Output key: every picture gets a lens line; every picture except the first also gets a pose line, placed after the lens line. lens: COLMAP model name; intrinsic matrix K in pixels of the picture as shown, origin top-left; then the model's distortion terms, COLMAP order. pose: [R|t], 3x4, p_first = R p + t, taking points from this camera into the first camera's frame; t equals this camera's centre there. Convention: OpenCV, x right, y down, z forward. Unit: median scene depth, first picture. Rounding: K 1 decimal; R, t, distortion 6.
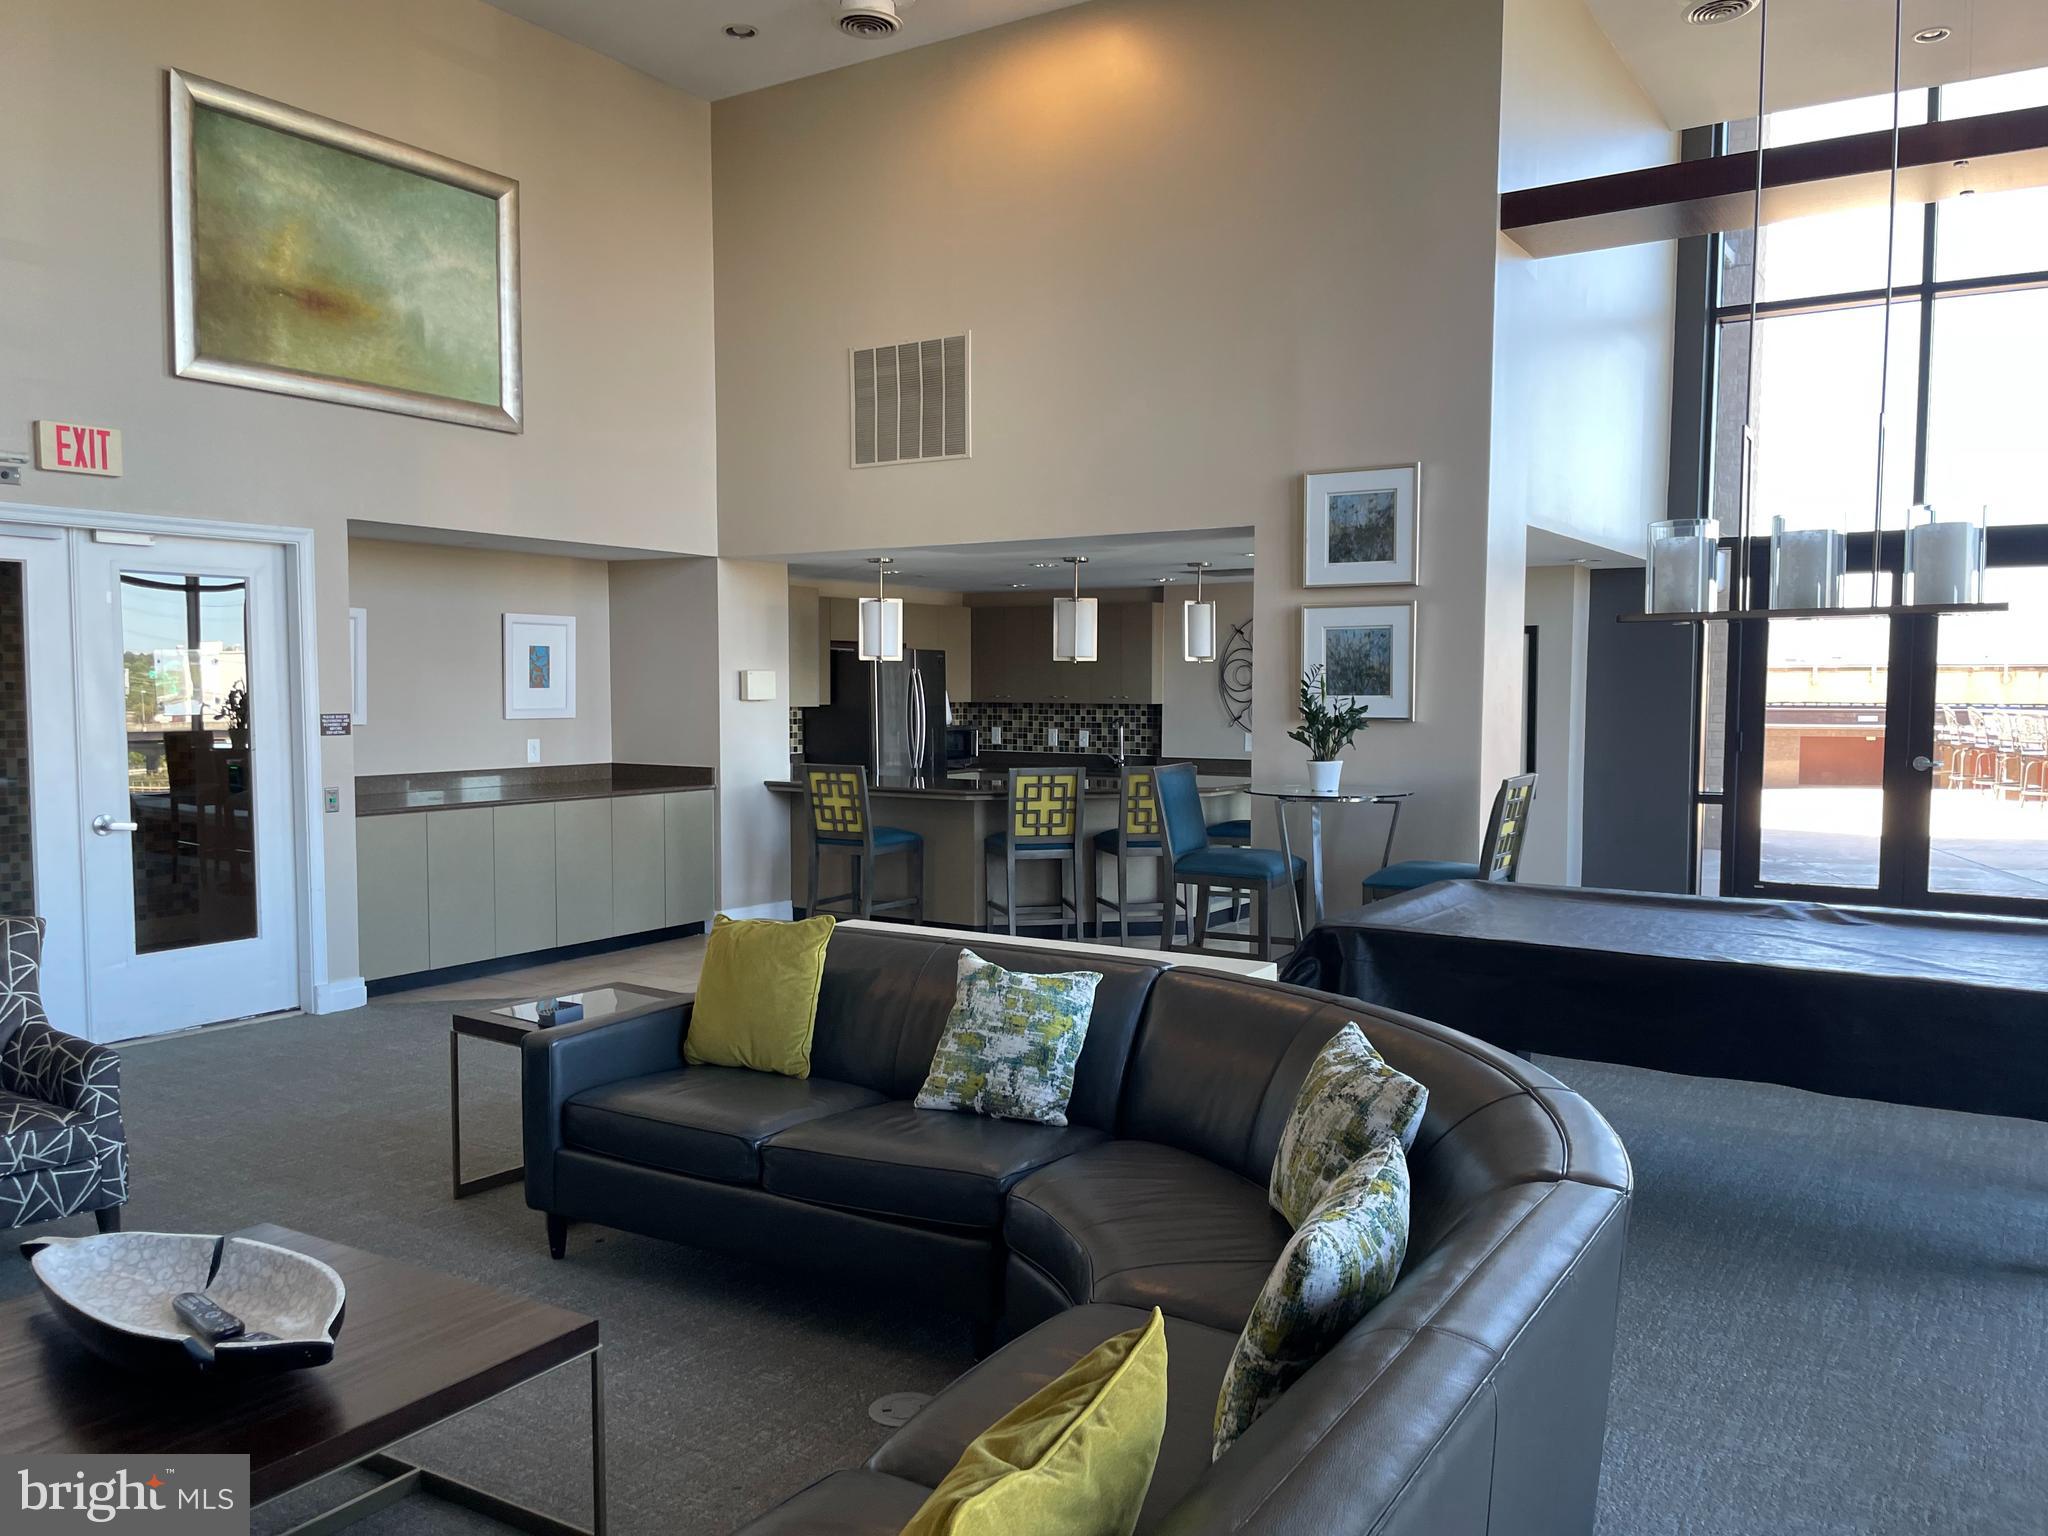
lens RADIAL K [[1593.5, 0, 1026.4], [0, 1593.5, 771.7], [0, 0, 1]] dist [0.006057, -0.002424]
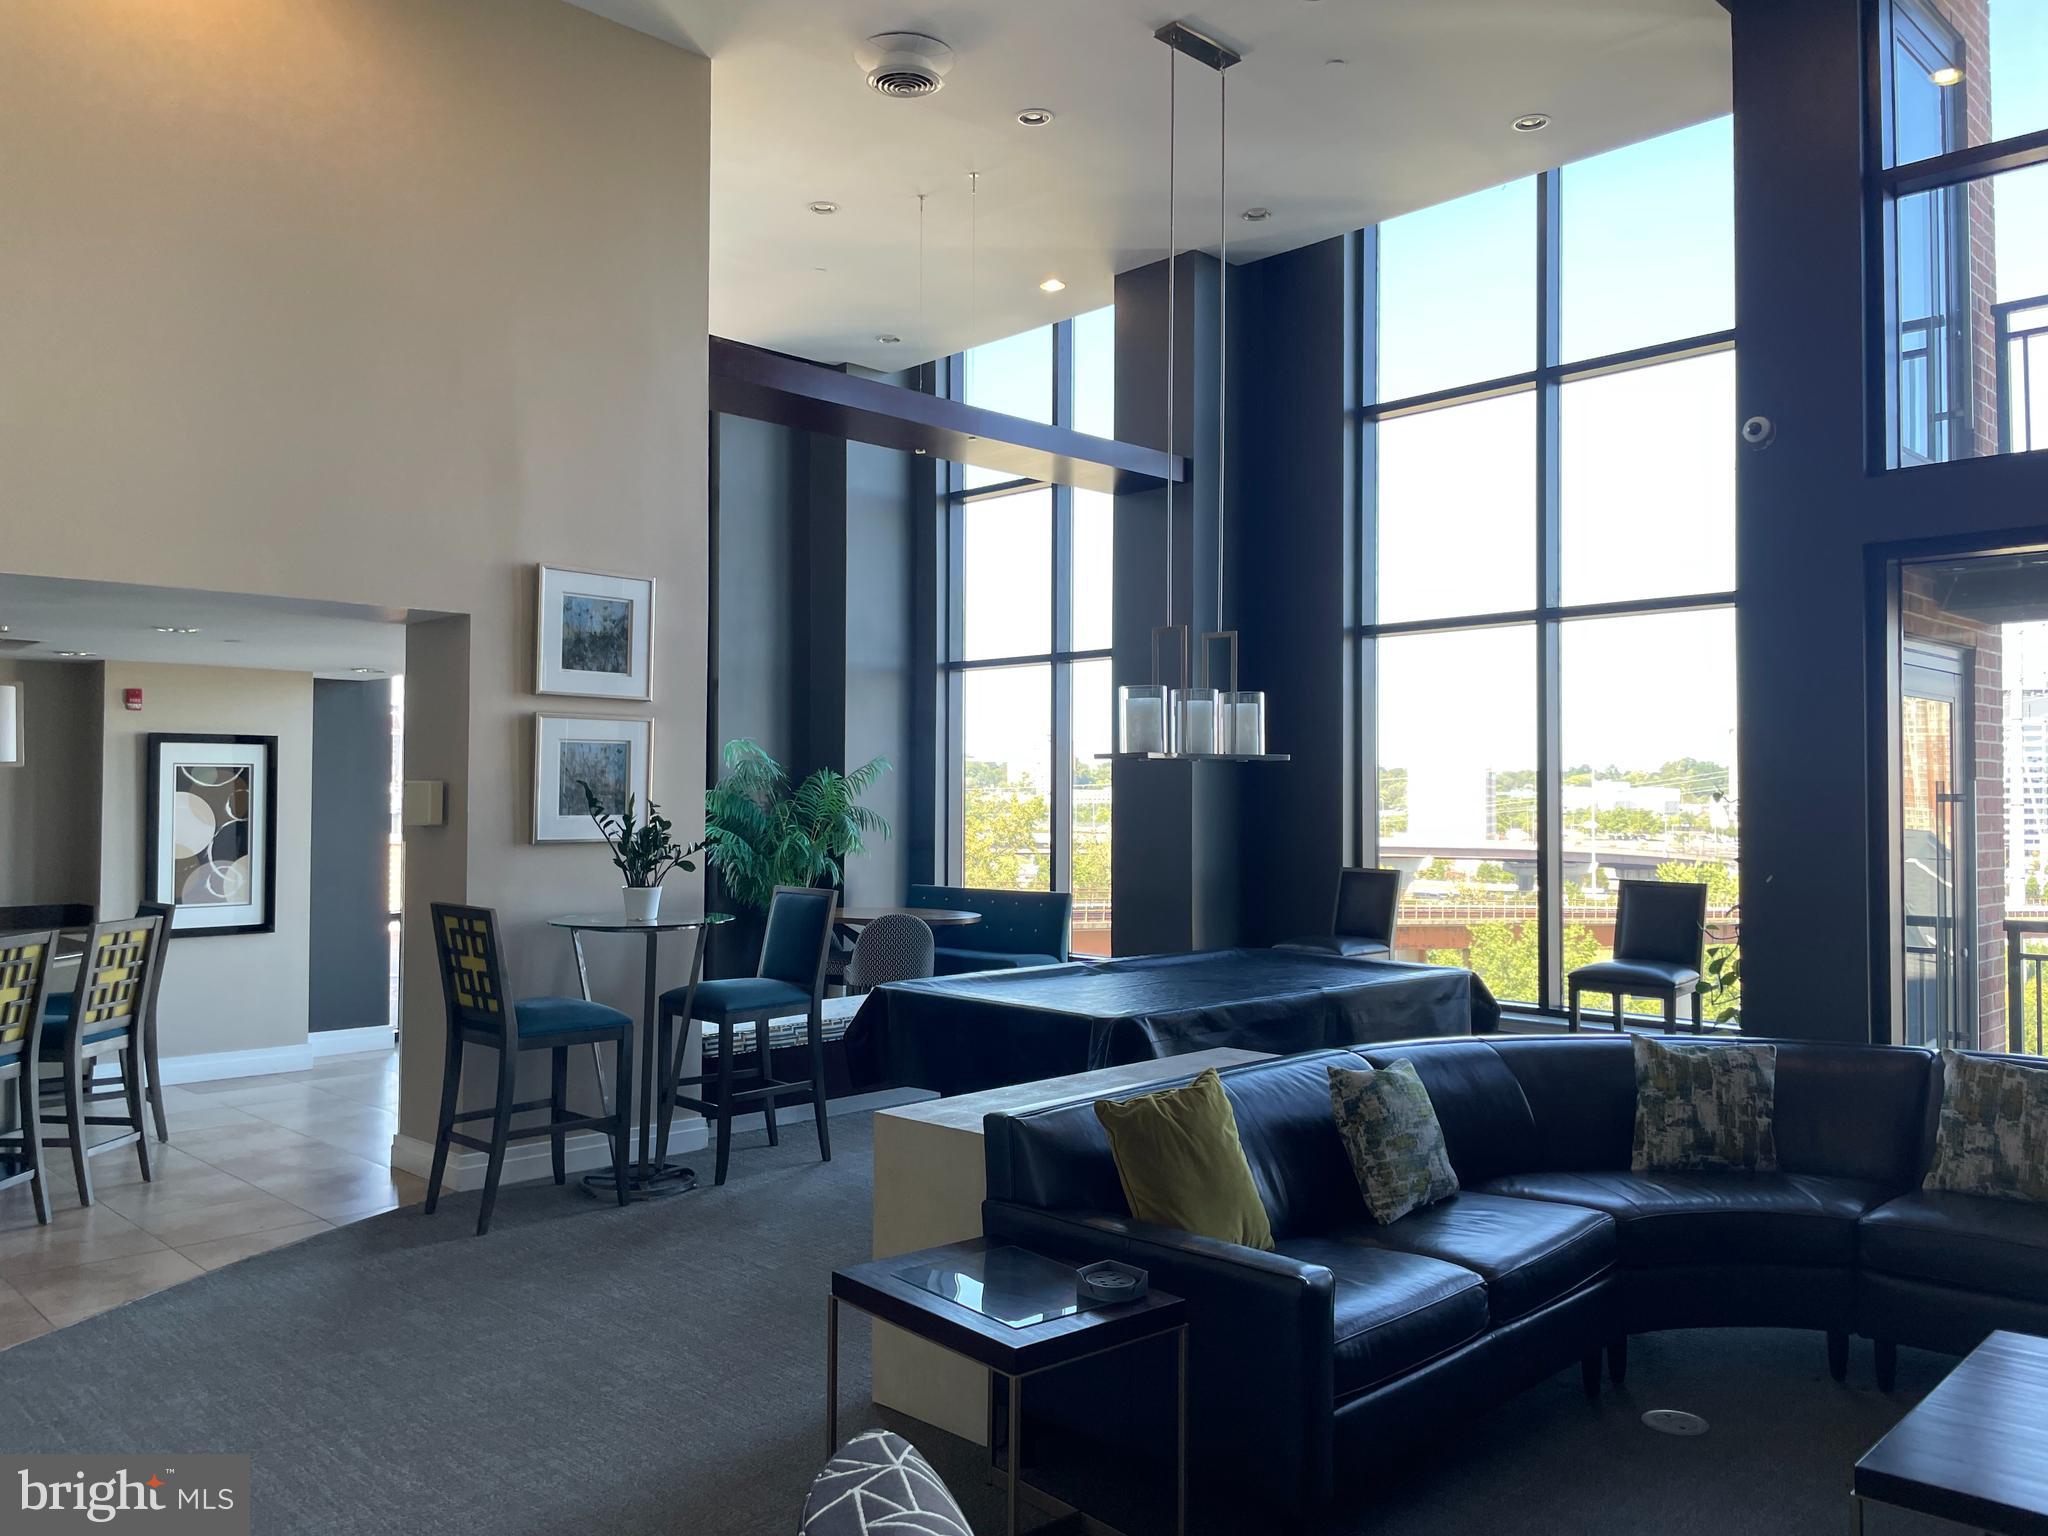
lens RADIAL K [[1593.5, 0, 1023.9], [0, 1593.5, 769.9], [0, 0, 1]] dist [0.006057, -0.002424]
pose [[0.239210, 0.035072, 0.970334, -0.631057], [0.058944, 0.996980, -0.050567, -0.012448], [-0.969177, 0.069292, 0.236421, 0.541687]]
